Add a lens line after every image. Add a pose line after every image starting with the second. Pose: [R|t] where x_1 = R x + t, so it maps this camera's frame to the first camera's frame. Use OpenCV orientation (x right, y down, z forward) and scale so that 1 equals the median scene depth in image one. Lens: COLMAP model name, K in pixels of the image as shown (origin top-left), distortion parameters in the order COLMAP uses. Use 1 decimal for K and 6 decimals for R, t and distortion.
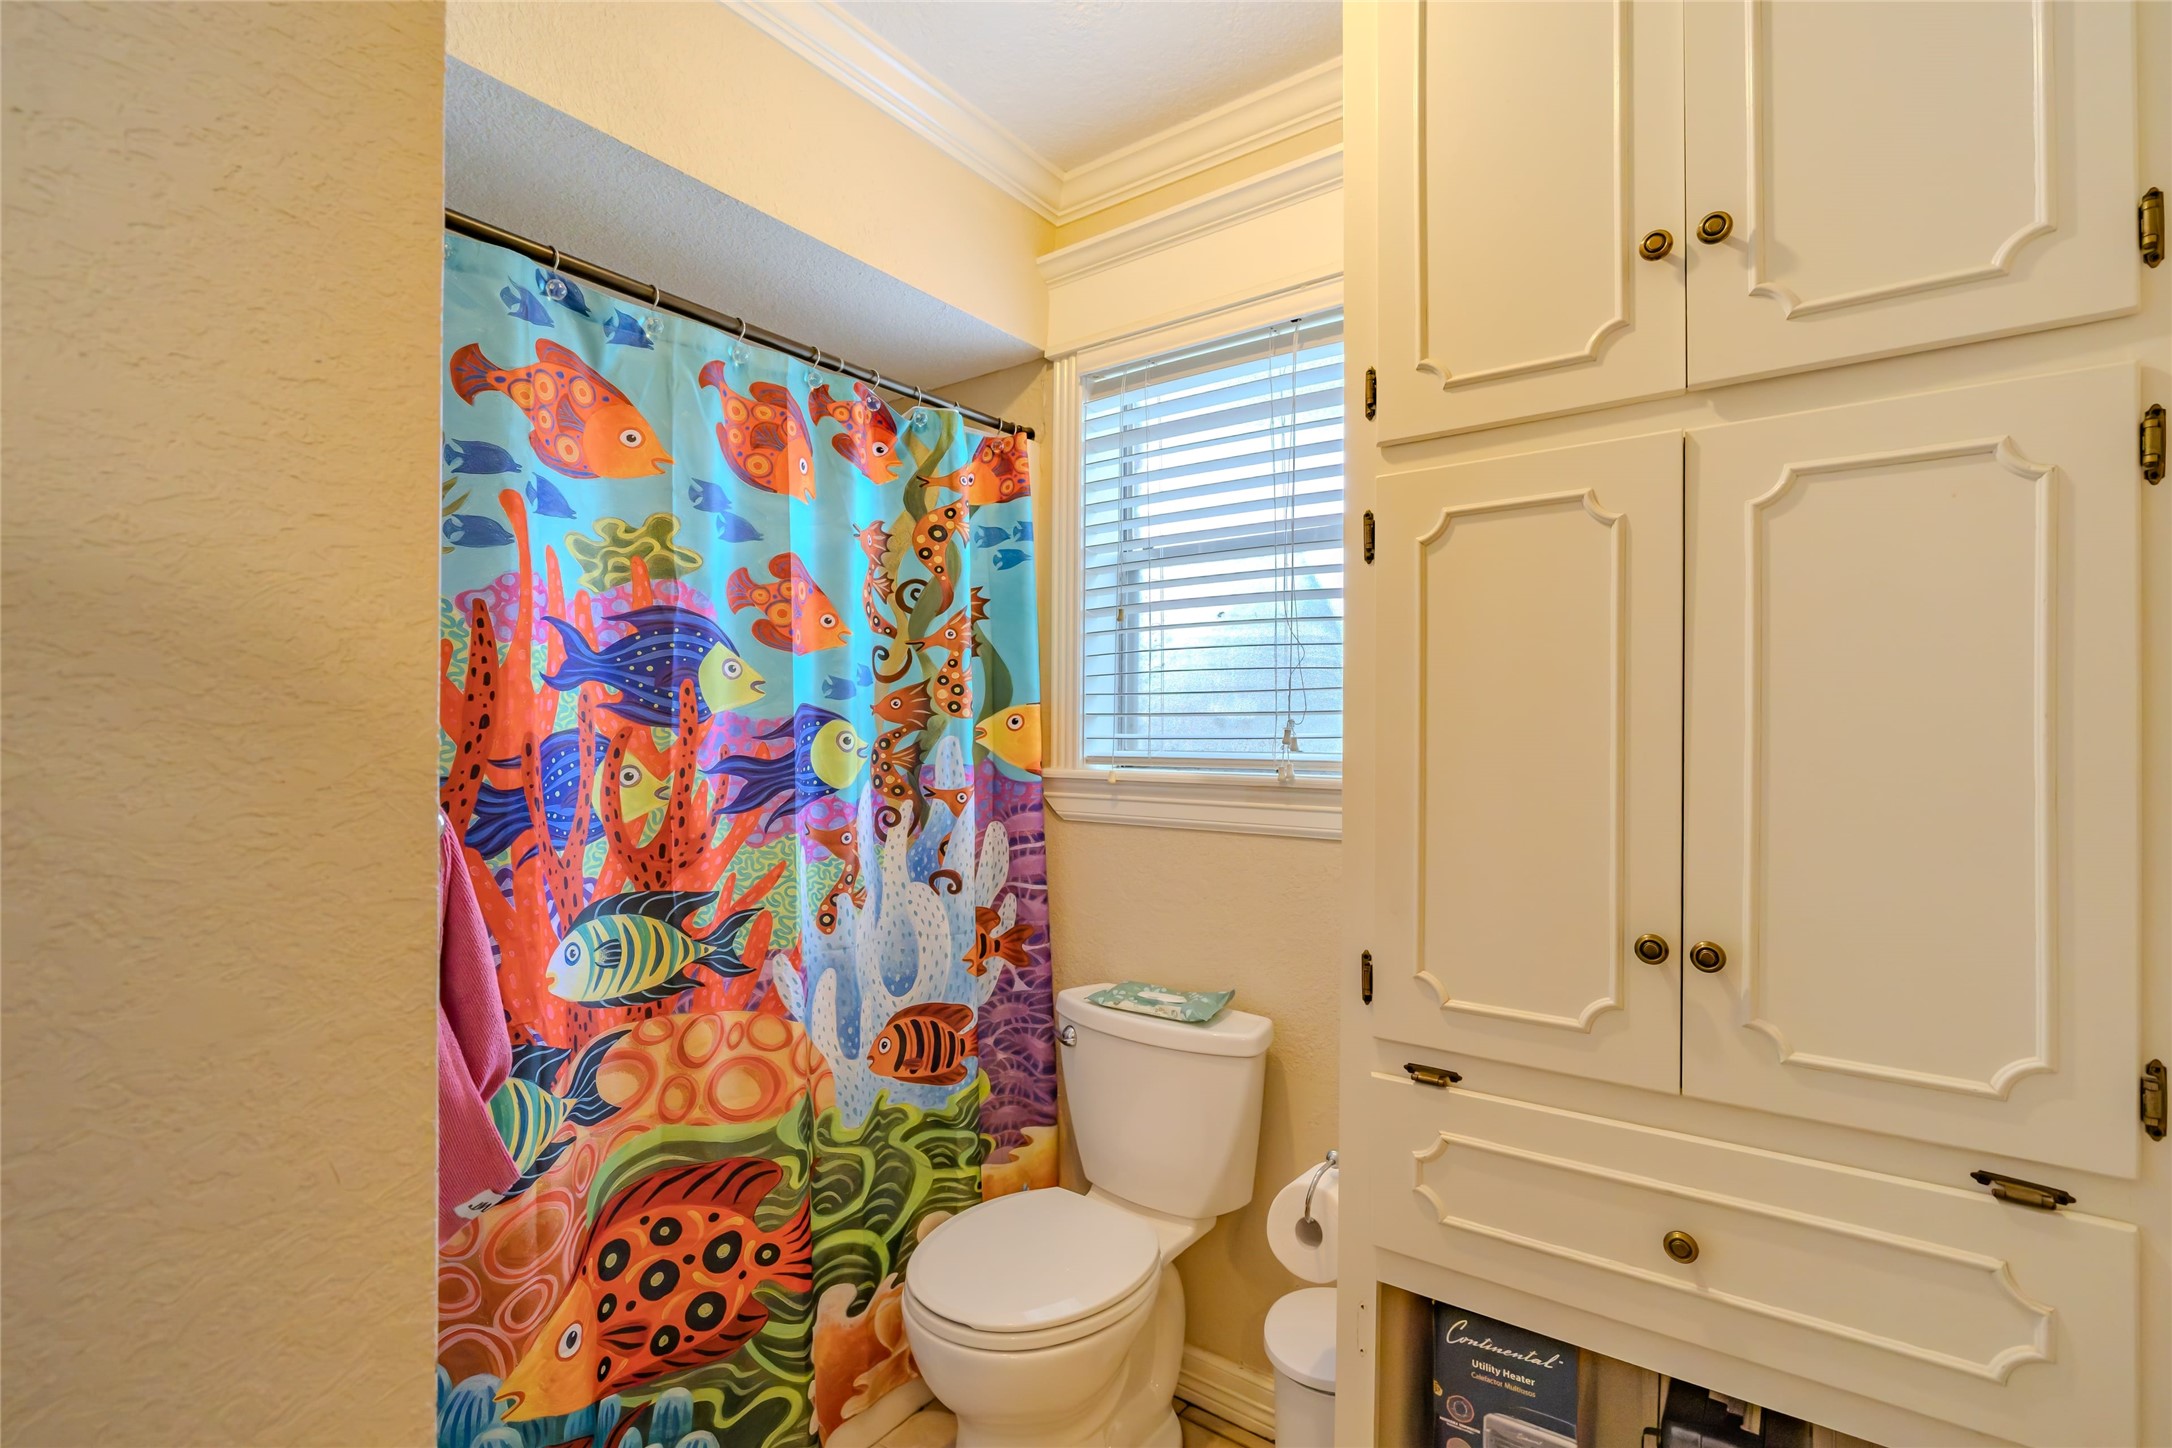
lens RADIAL K [[1009.3, 0, 1044.9], [0, 1009.3, 732.1], [0, 0, 1]] dist [-0.007500, 0.003017]
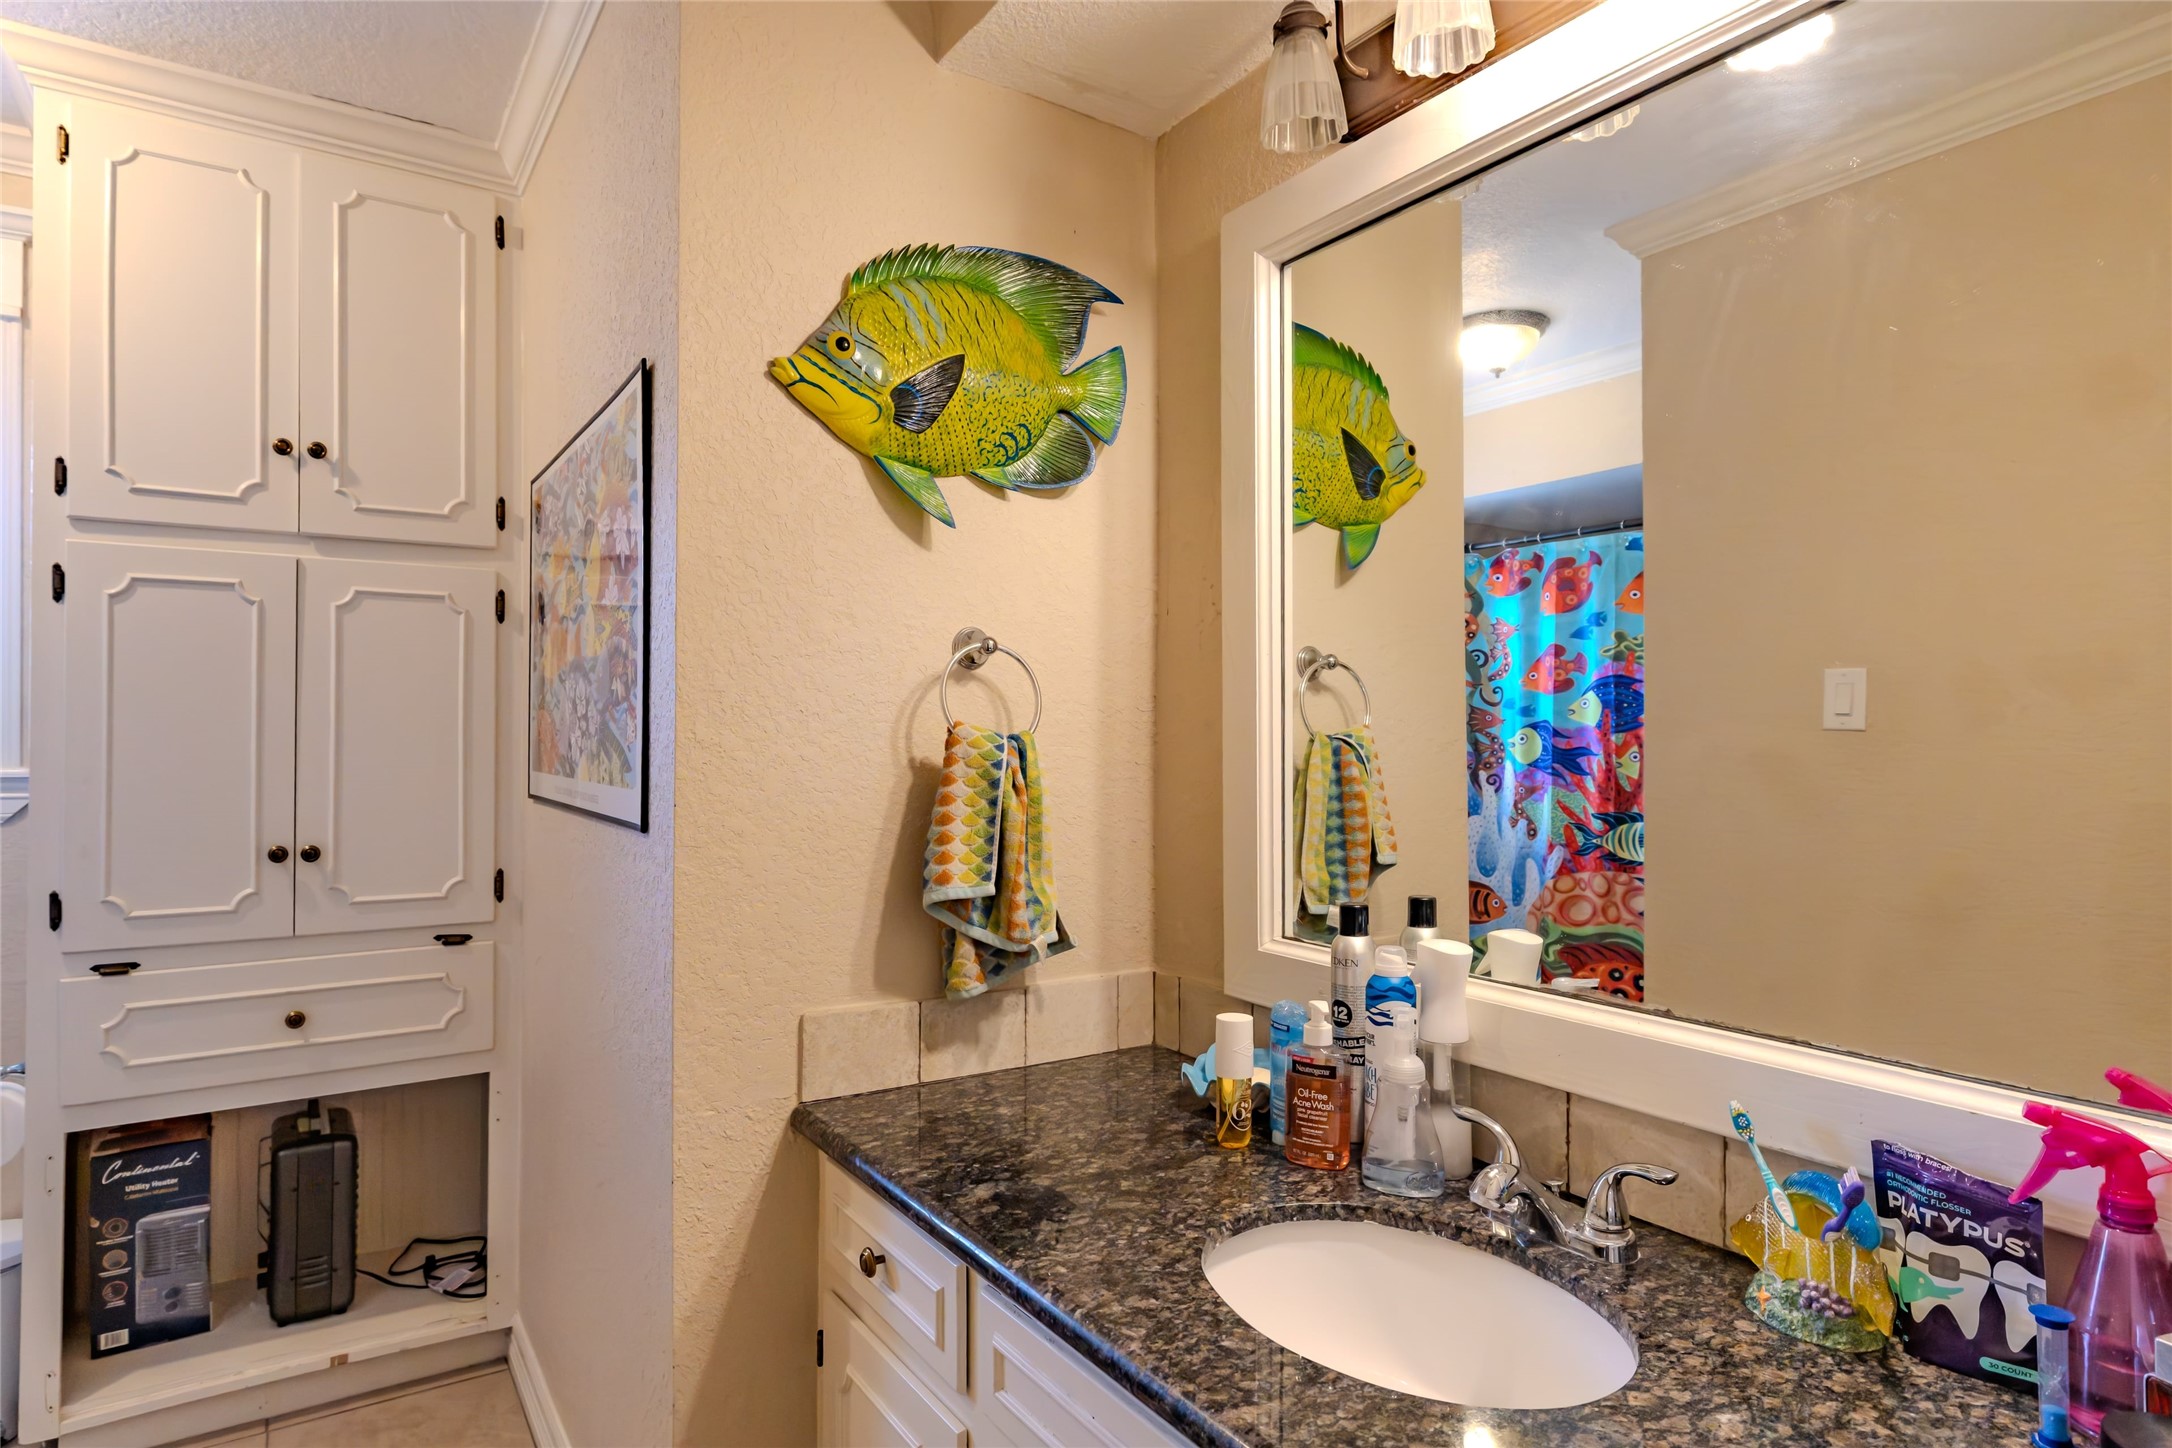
lens RADIAL K [[1182.6, 0, 1084.1], [0, 1182.6, 722.6], [0, 0, 1]] dist [-0.002769, 0.000237]
pose [[0.319504, 0.003291, 0.947579, -0.877354], [-0.004650, 0.999987, -0.001905, -0.012950], [-0.947574, -0.003797, 0.319515, -0.958356]]
